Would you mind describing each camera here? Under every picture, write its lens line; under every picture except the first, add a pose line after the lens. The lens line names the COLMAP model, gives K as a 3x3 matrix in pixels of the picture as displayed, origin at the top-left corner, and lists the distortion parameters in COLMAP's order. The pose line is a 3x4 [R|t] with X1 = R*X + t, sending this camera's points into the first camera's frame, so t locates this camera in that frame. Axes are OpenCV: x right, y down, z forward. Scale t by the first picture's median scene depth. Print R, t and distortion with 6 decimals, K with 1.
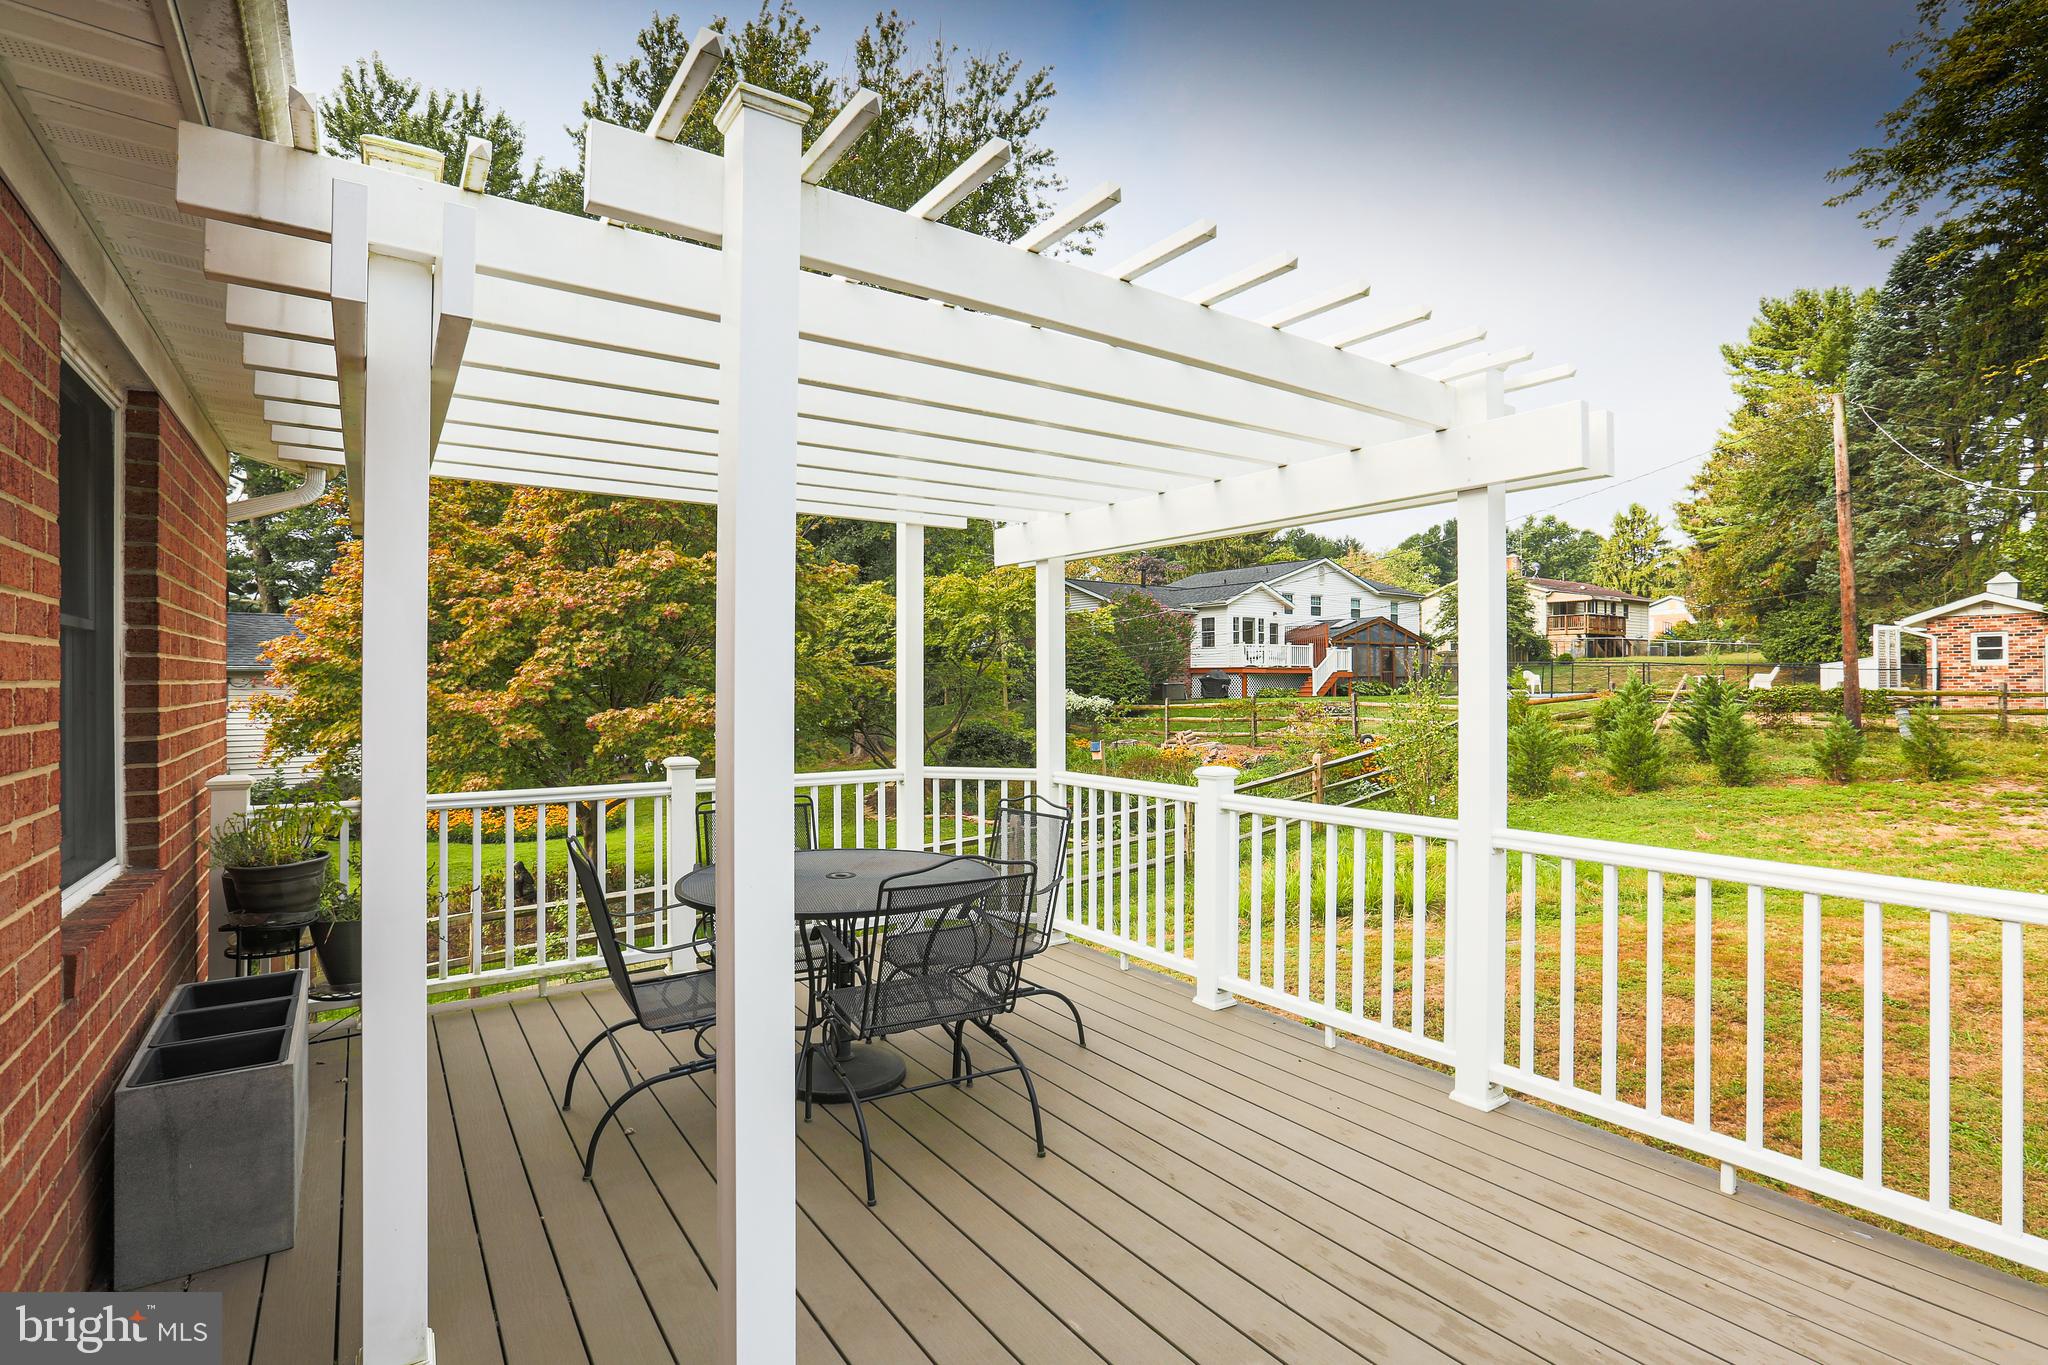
lens RADIAL K [[974.2, 0, 1040.5], [0, 974.2, 650.1], [0, 0, 1]] dist [-0.048206, 0.022714]
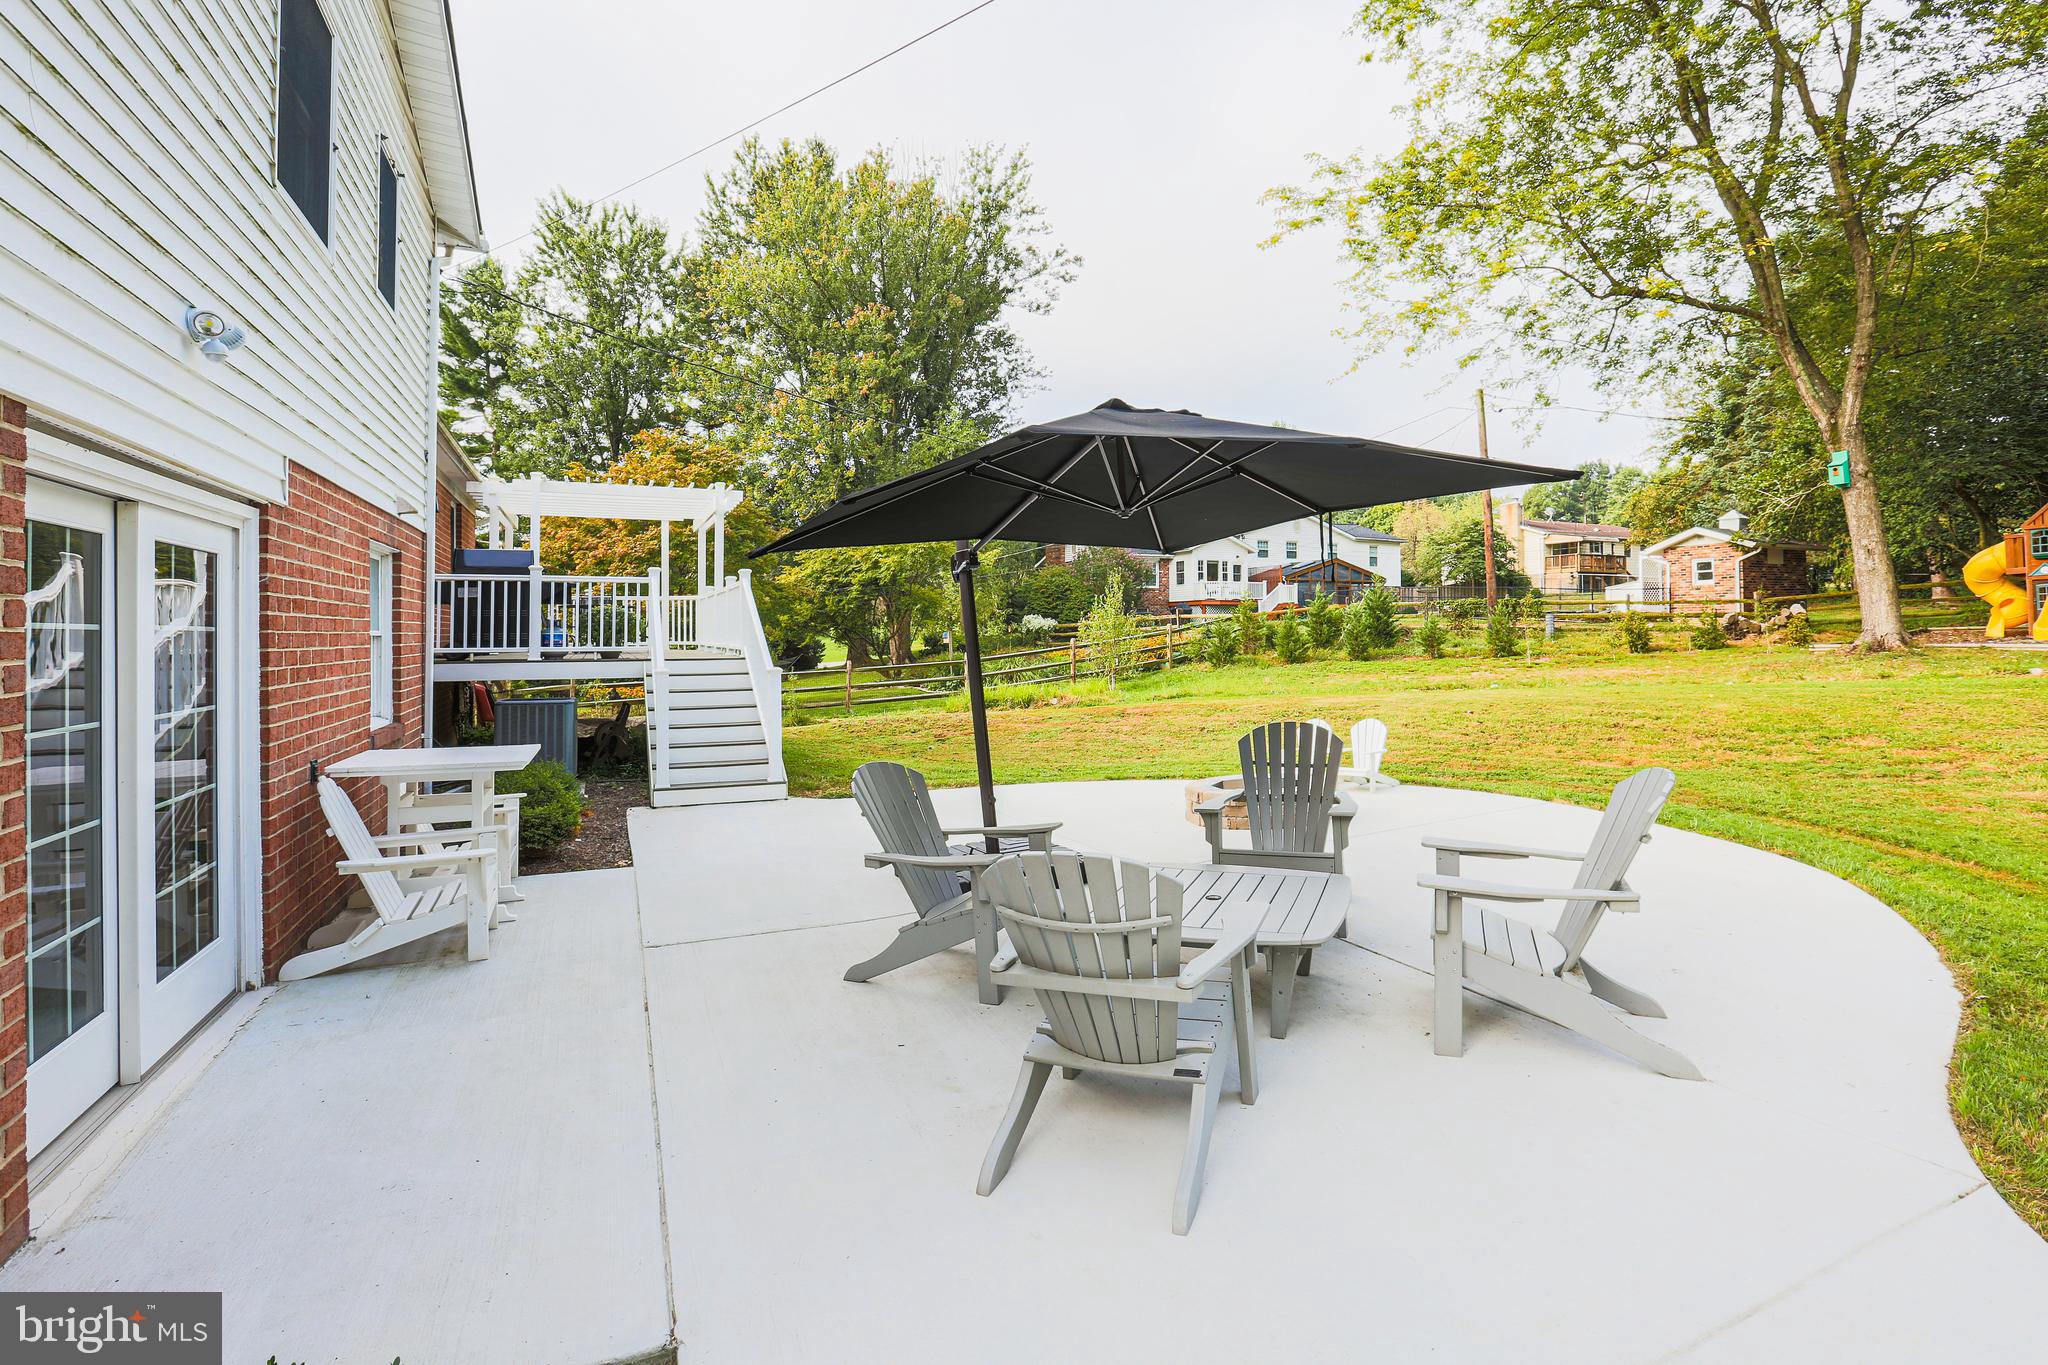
lens RADIAL K [[974.2, 0, 1040.5], [0, 974.2, 650.1], [0, 0, 1]] dist [-0.048206, 0.022714]
pose [[0.980970, -0.000810, -0.194157, 0.265916], [0.009564, 0.998979, 0.044154, 0.026792], [0.193923, -0.045171, 0.979976, -0.296398]]
